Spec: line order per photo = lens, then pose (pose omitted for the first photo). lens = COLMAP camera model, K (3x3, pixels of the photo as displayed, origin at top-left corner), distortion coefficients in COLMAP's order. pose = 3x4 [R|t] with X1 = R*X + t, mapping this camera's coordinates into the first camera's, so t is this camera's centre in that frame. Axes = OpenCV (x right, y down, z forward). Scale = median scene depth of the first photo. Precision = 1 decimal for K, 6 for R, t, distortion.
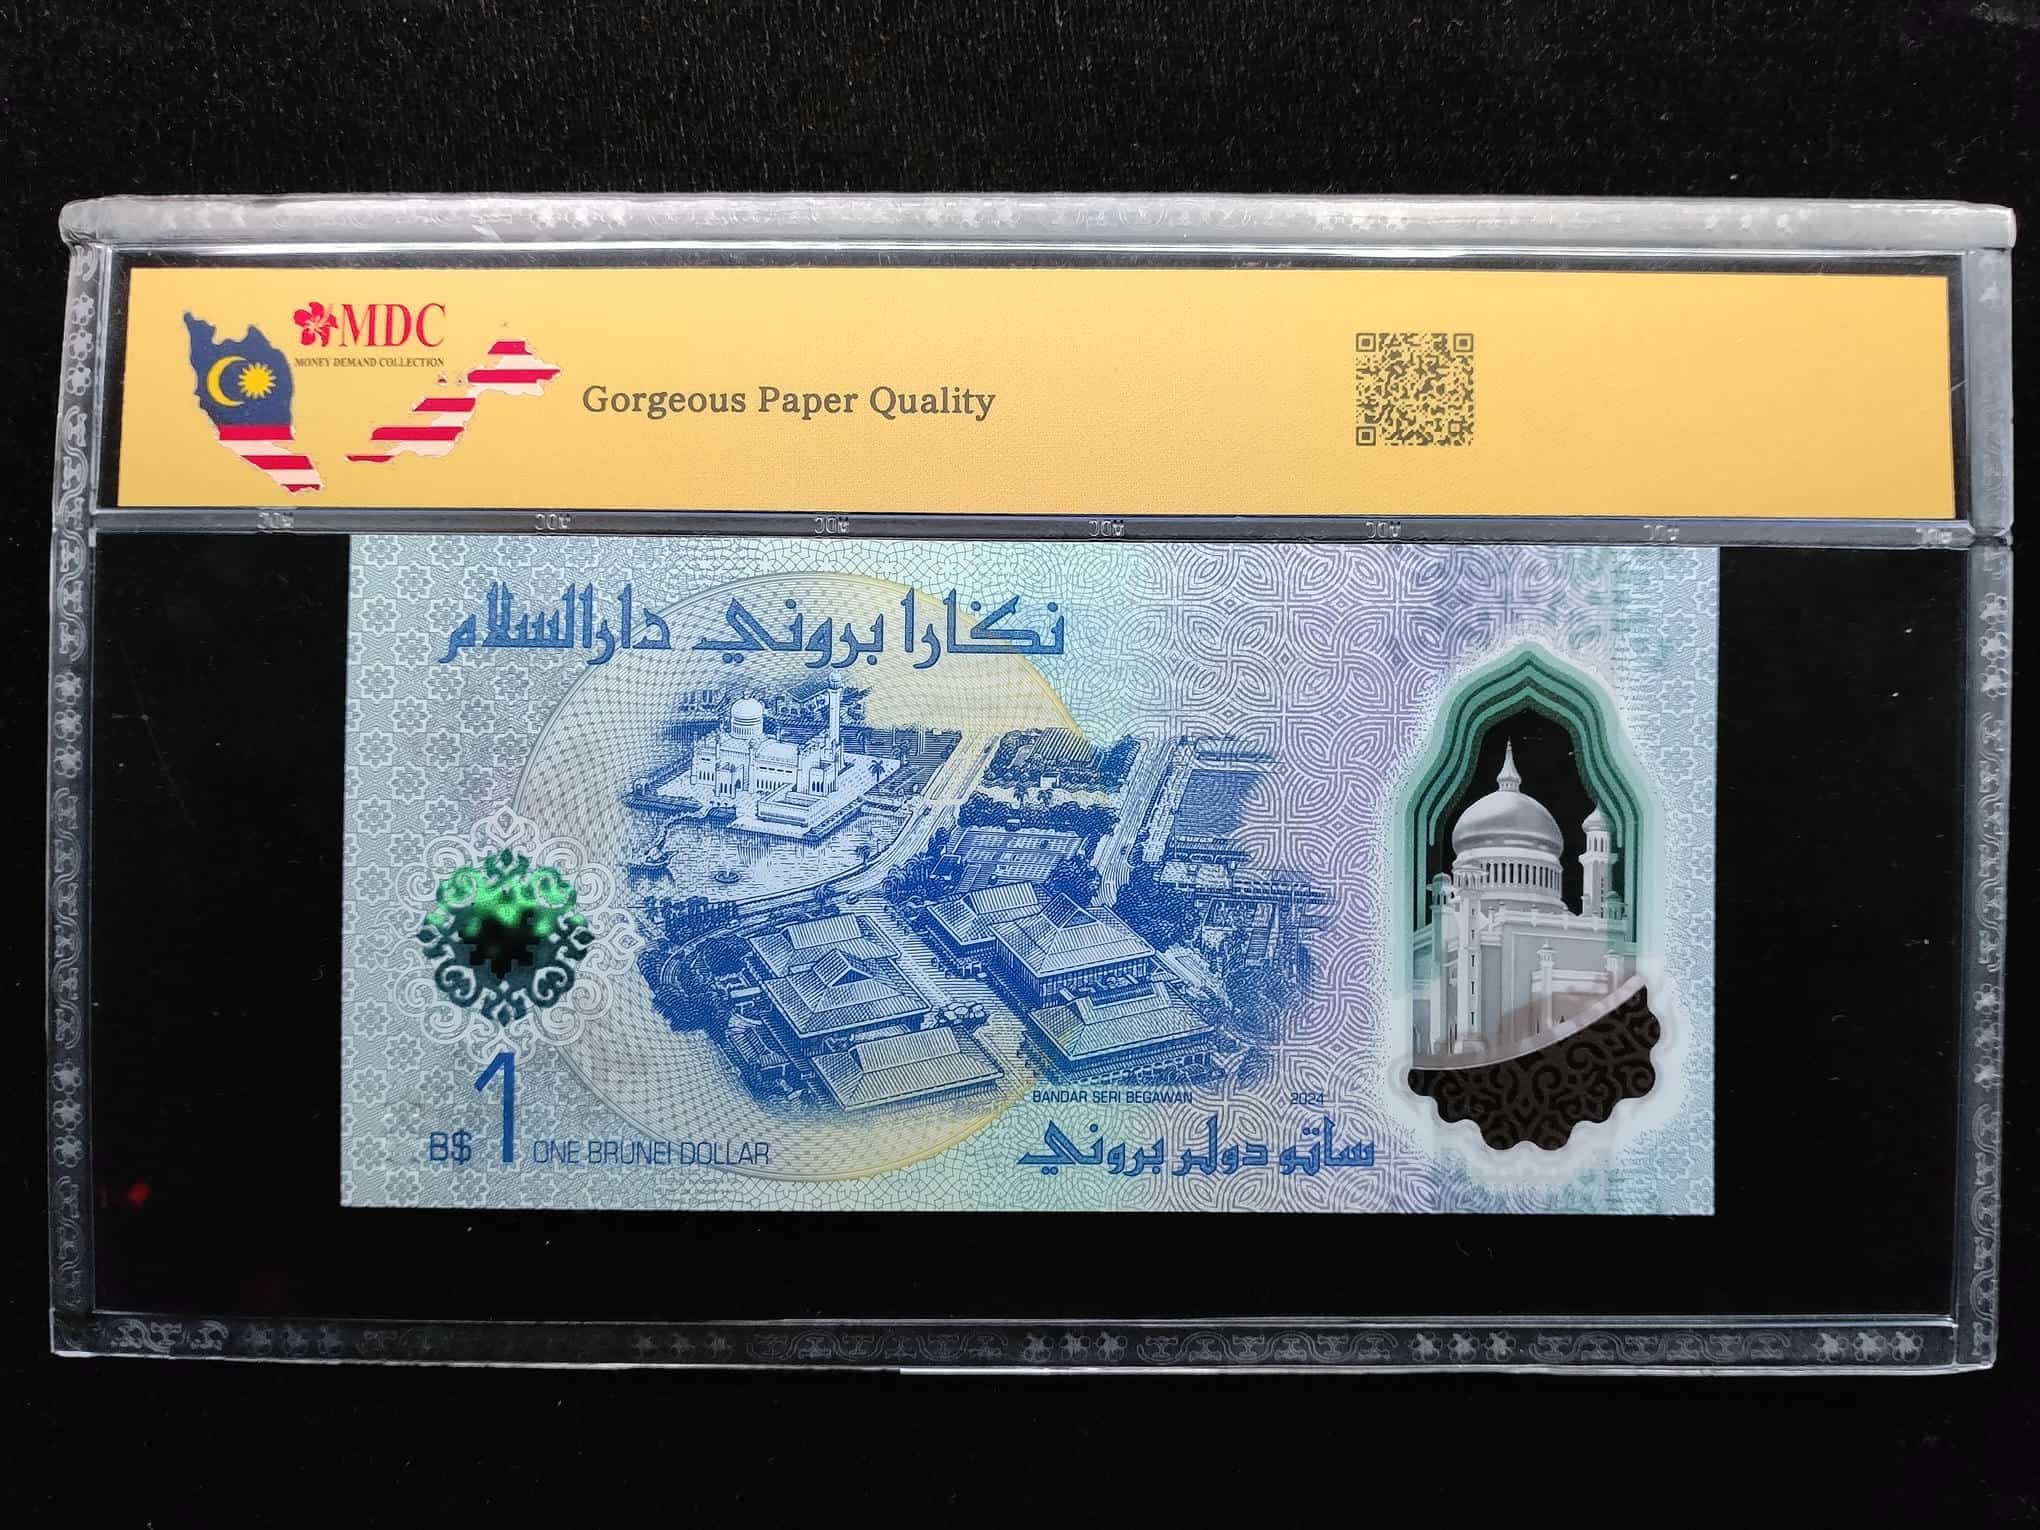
lens RADIAL K [[1592.8, 0, 1069.2], [0, 1592.8, 750.1], [0, 0, 1]] dist [0.029504, 0.001737]
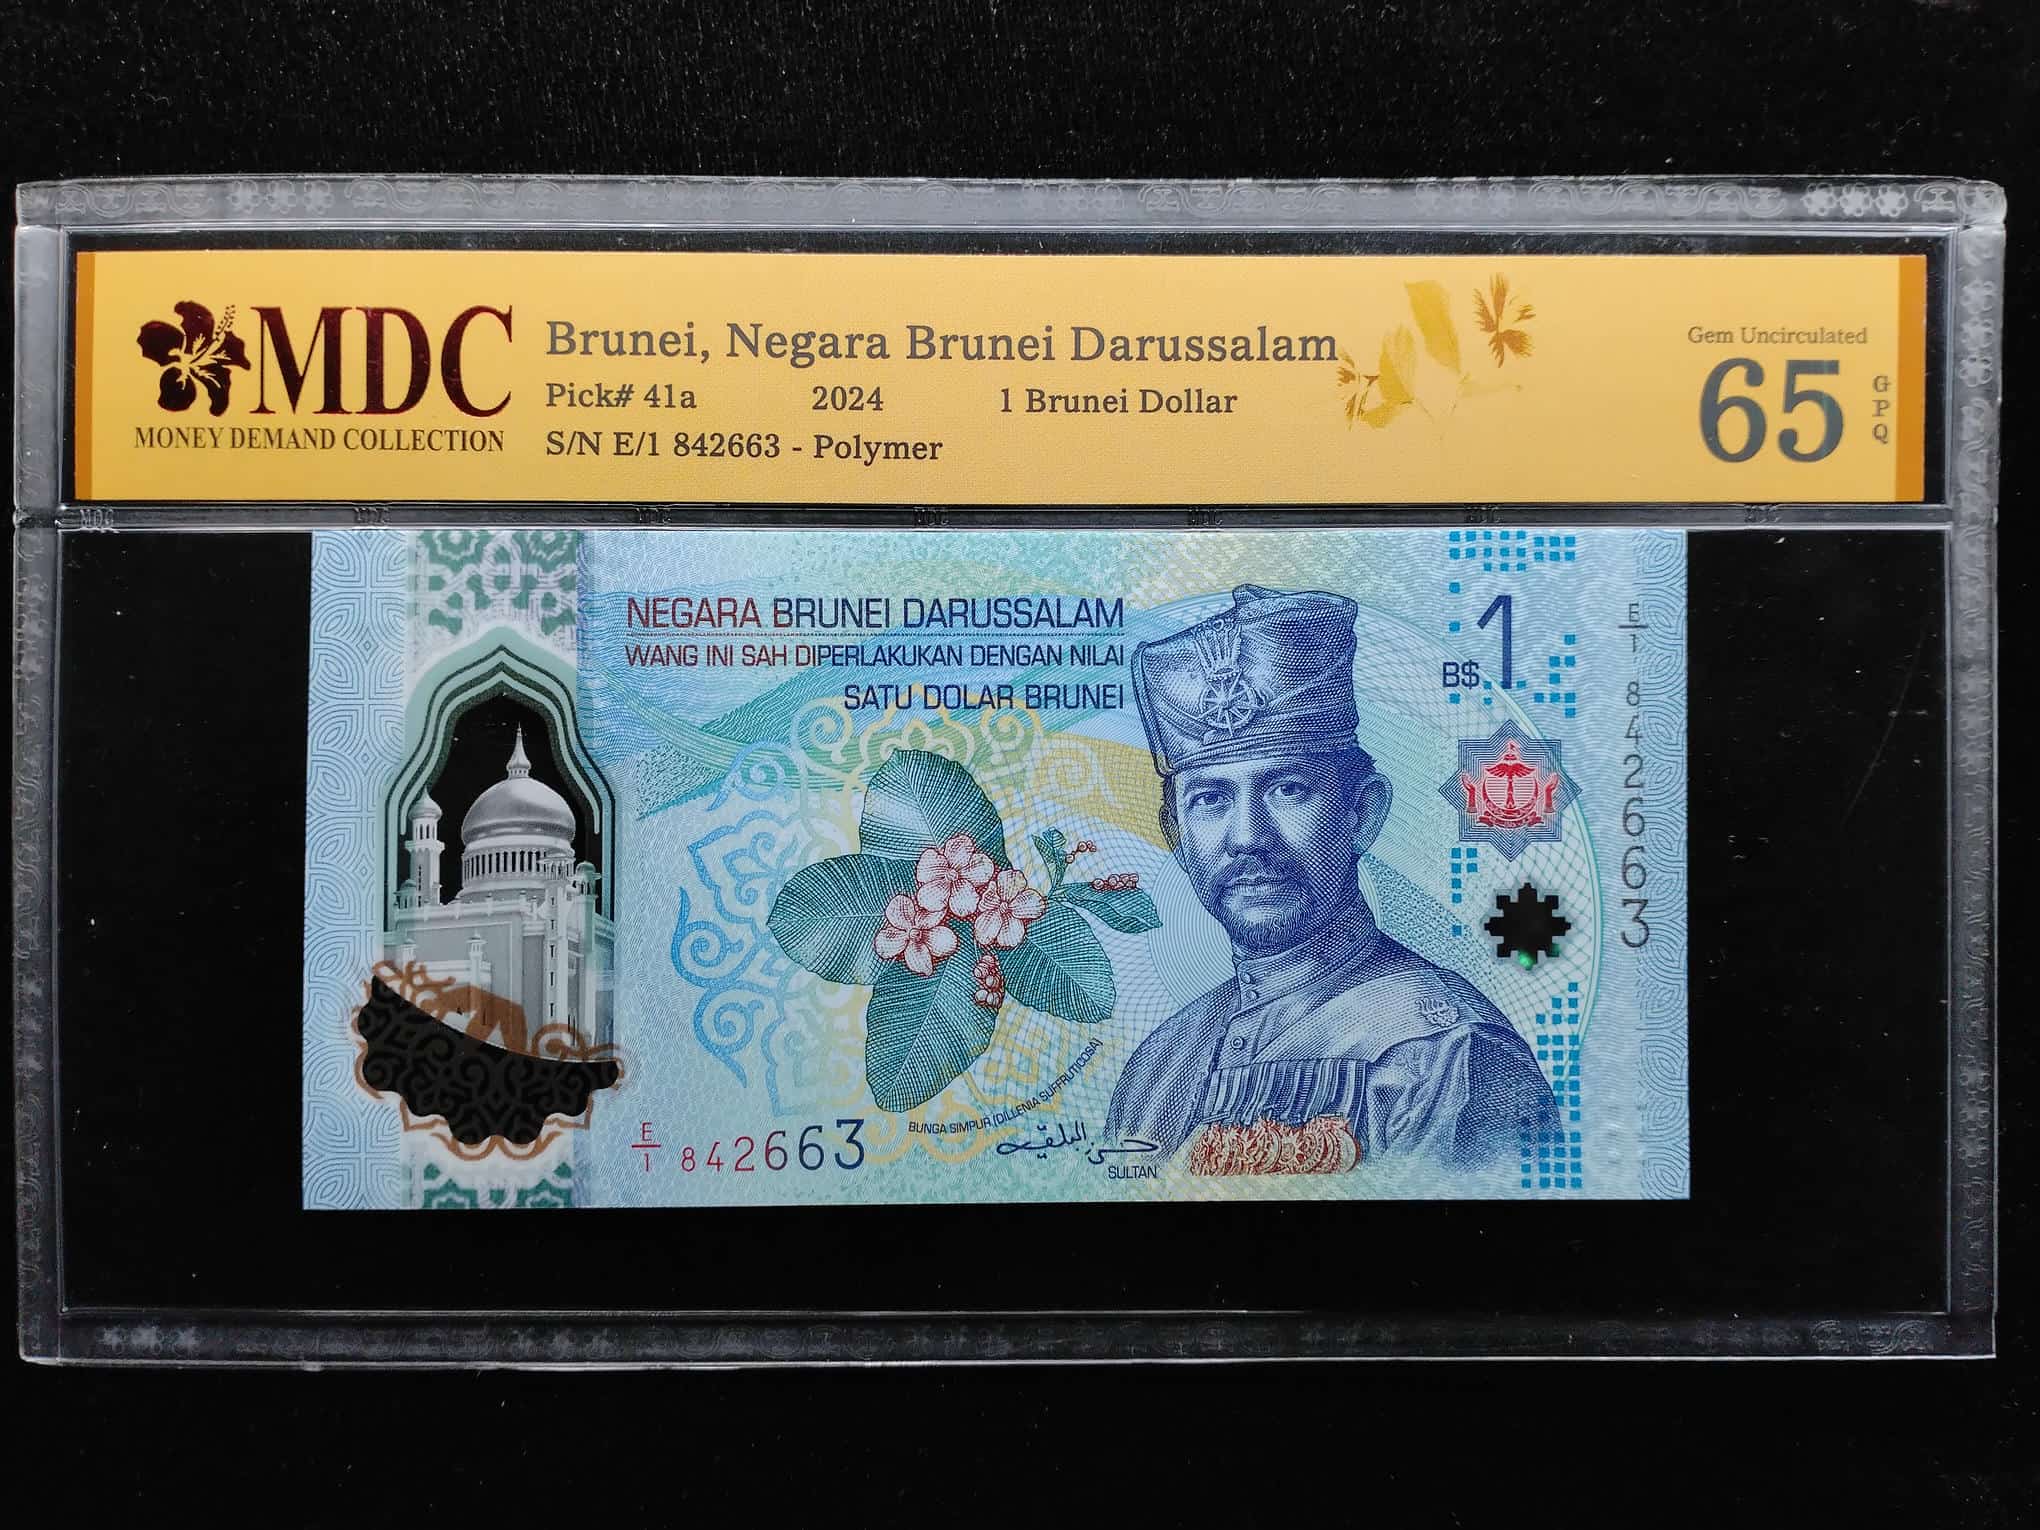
lens RADIAL K [[1592.8, 0, 1062.3], [0, 1592.8, 731.3], [0, 0, 1]] dist [0.029504, 0.001737]
pose [[0.999862, -0.007257, -0.014934, 0.649475], [0.006903, 0.999698, -0.023601, 0.022292], [0.015101, 0.023494, 0.999610, 0.015701]]
